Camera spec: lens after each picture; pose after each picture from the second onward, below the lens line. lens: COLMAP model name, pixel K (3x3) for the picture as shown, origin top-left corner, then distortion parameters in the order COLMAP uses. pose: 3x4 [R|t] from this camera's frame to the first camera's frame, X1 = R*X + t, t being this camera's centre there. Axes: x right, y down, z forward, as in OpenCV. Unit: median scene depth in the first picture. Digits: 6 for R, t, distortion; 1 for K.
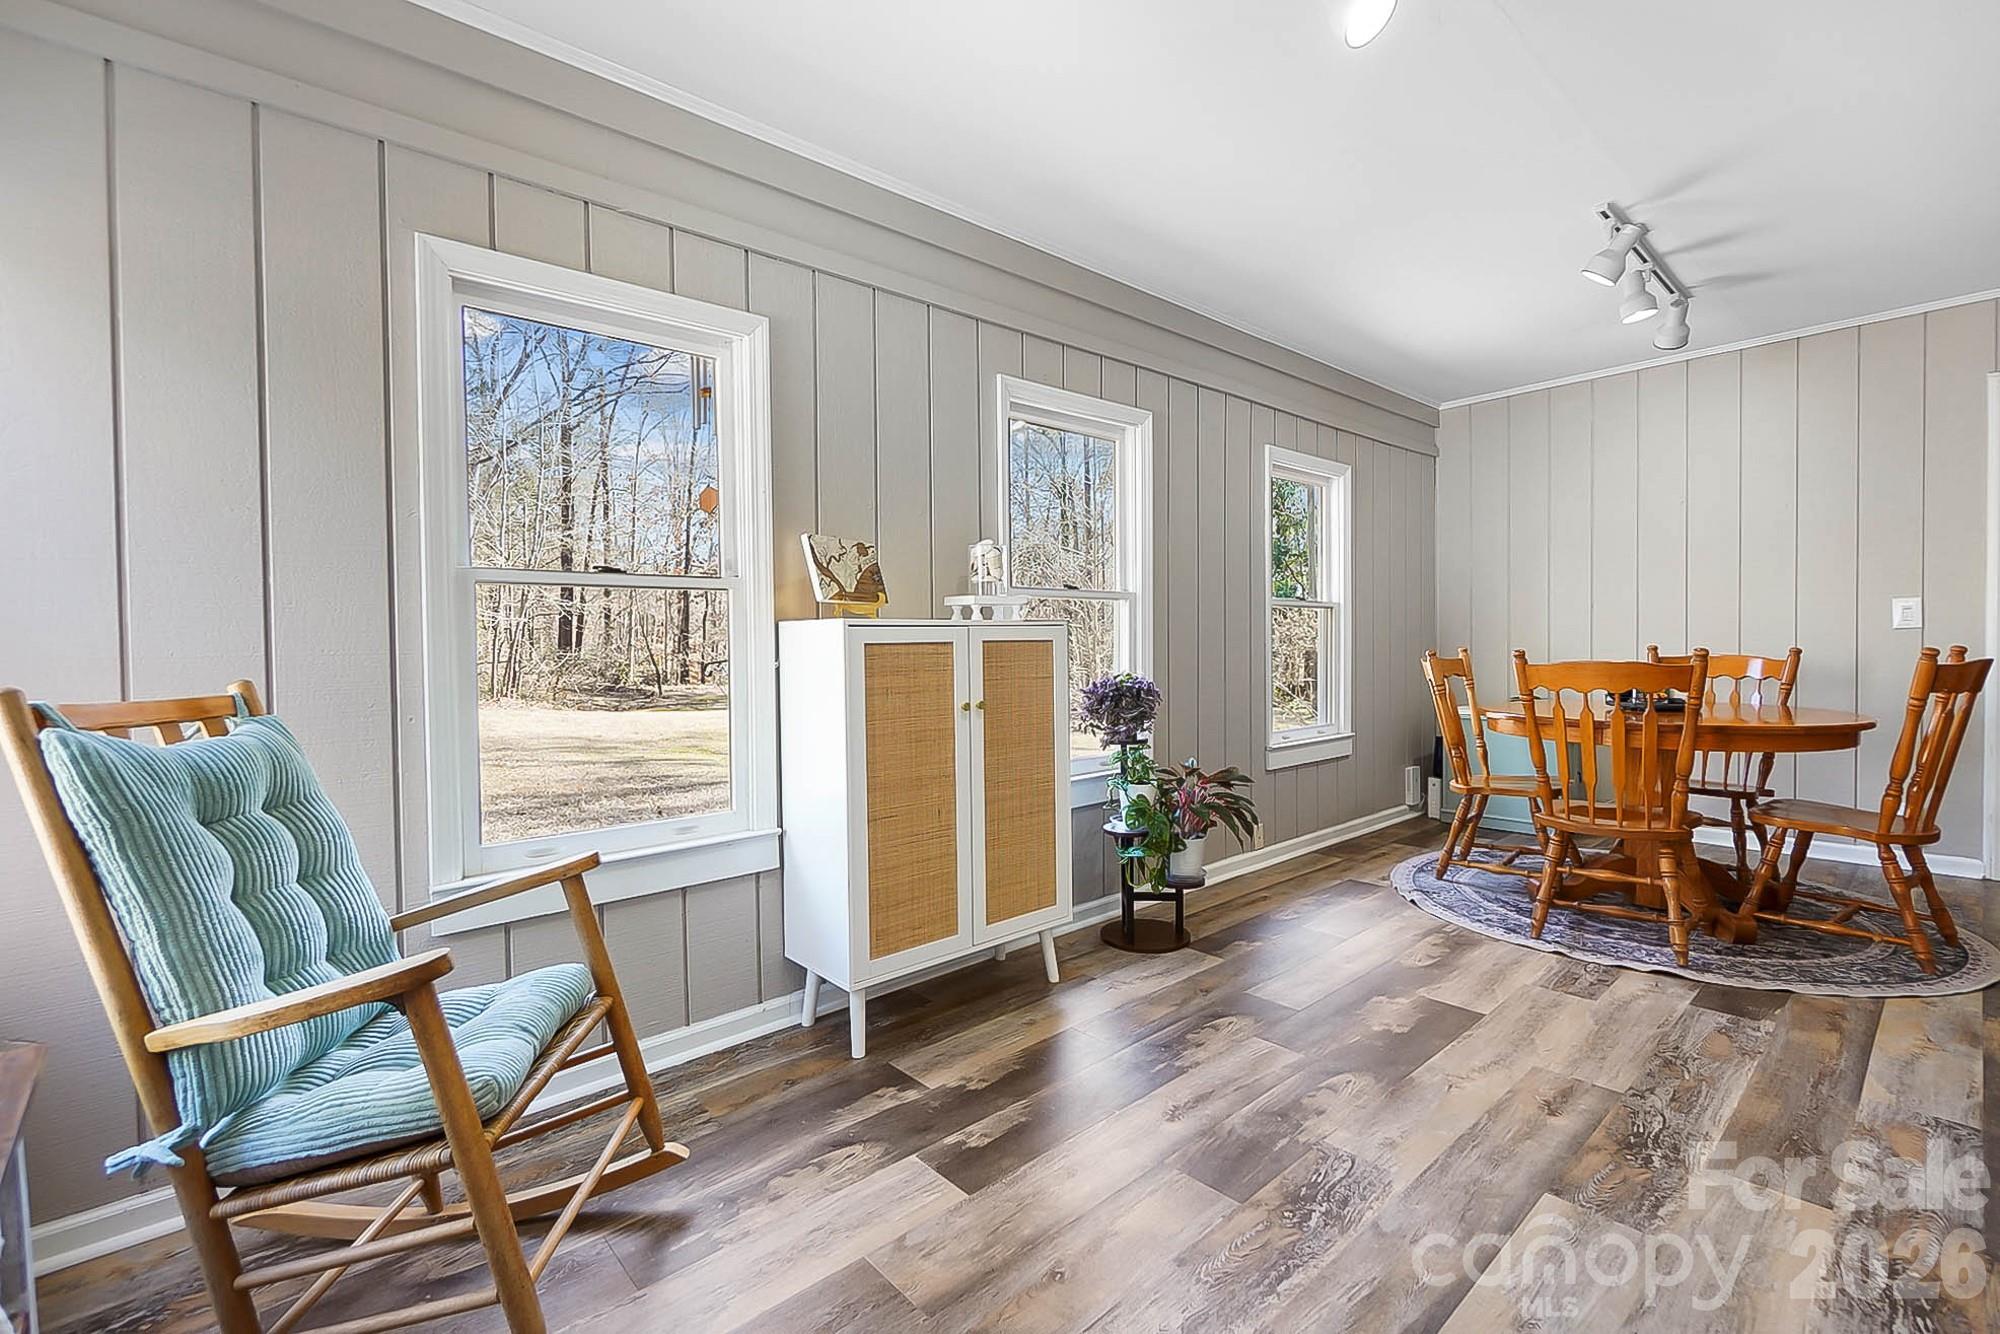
lens RADIAL K [[877.6, 0, 997.6], [0, 877.6, 648.3], [0, 0, 1]] dist [0.001271, -0.000085]
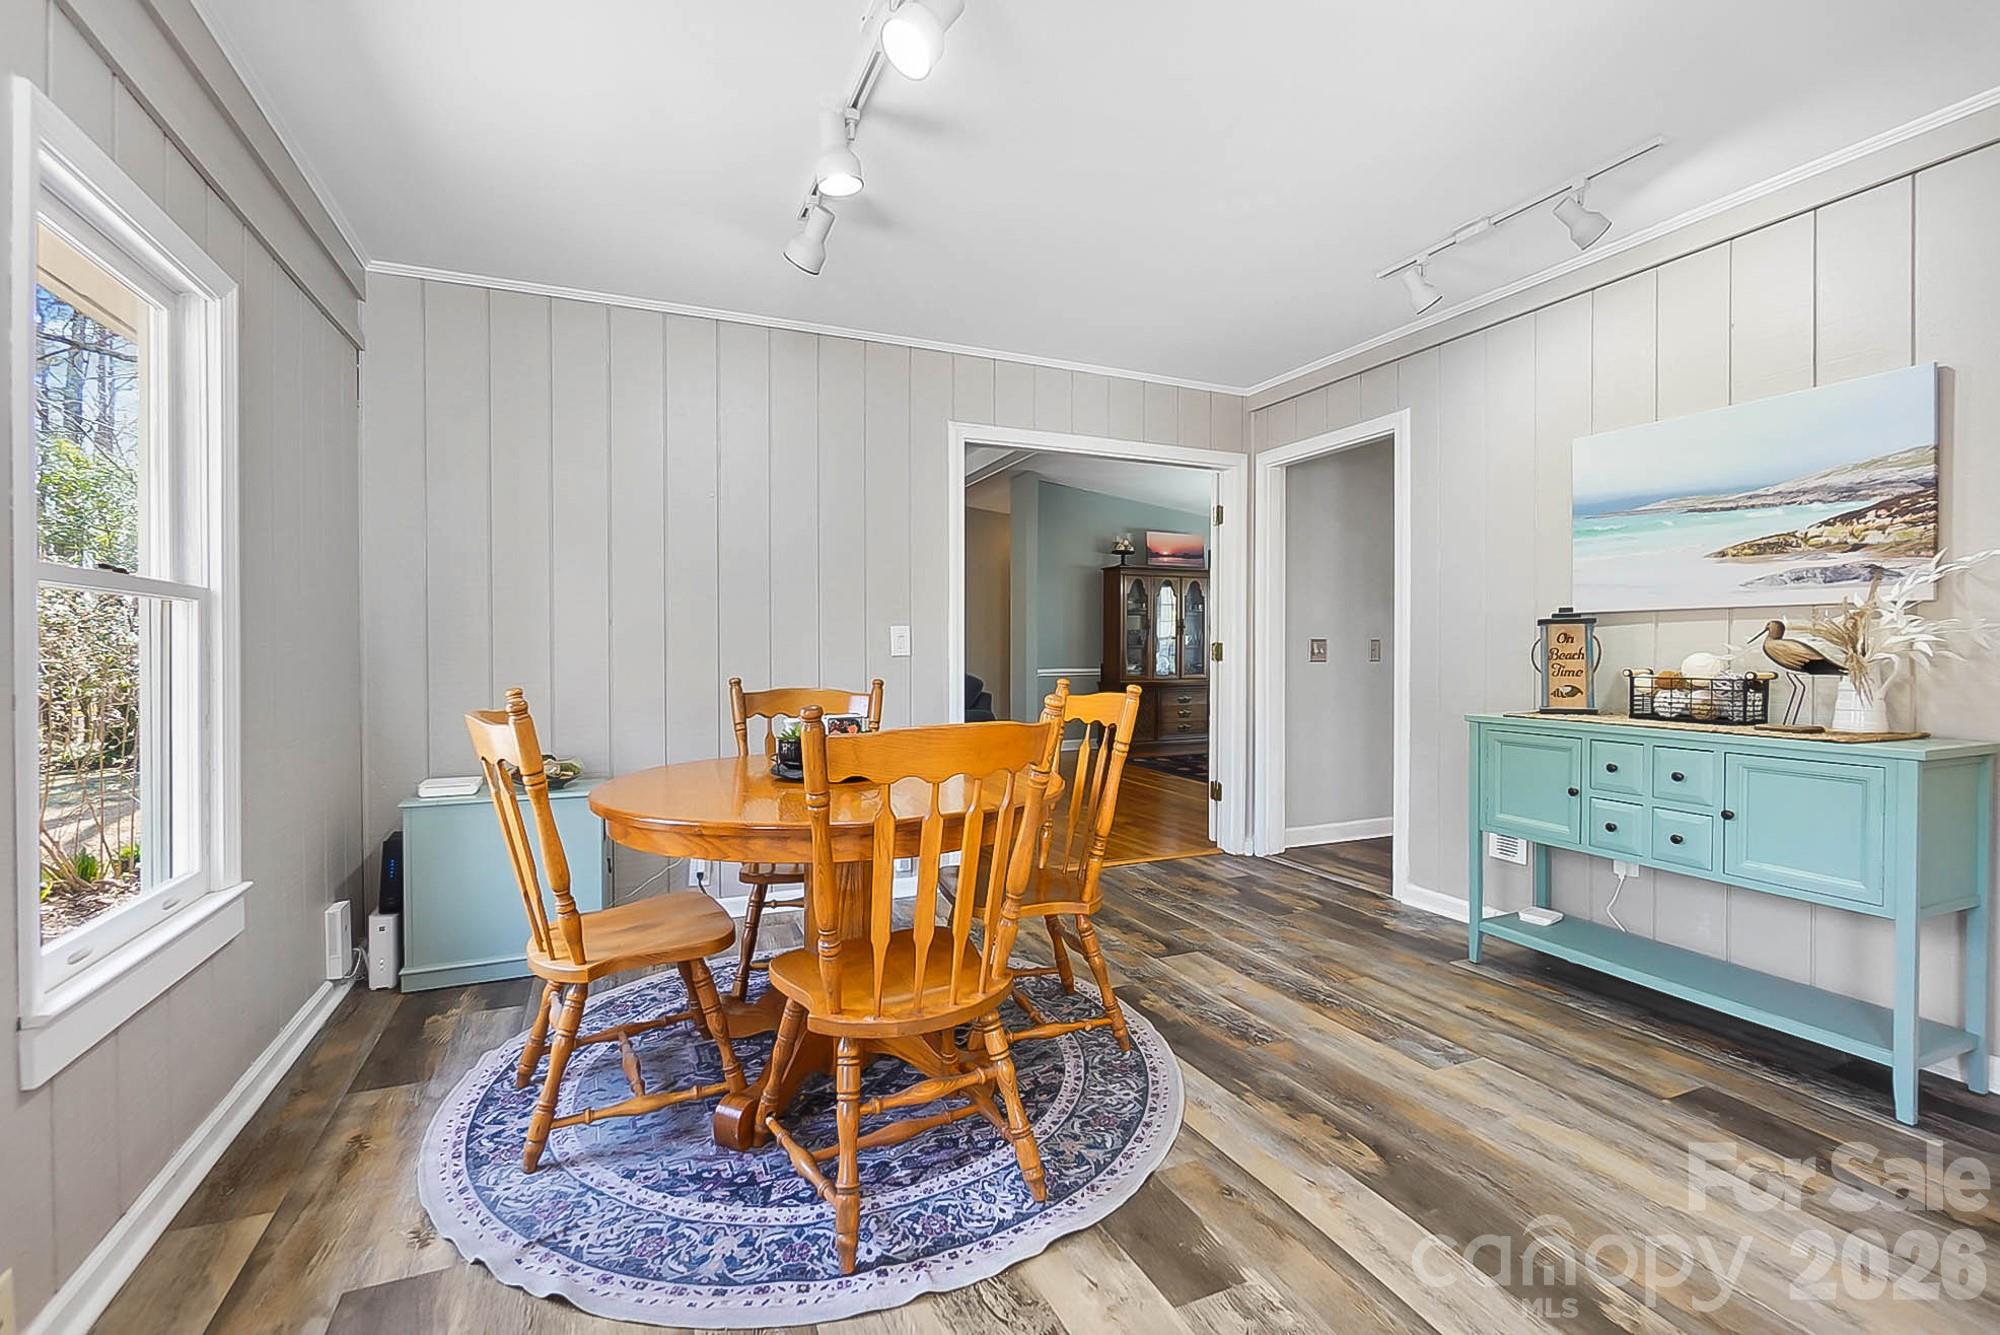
lens RADIAL K [[877.6, 0, 997.6], [0, 877.6, 648.8], [0, 0, 1]] dist [0.001271, -0.000085]
pose [[0.314749, 0.005925, 0.949156, 0.152400], [0.005644, 0.999951, -0.008114, -0.027811], [-0.949158, 0.007911, 0.314700, 0.757923]]
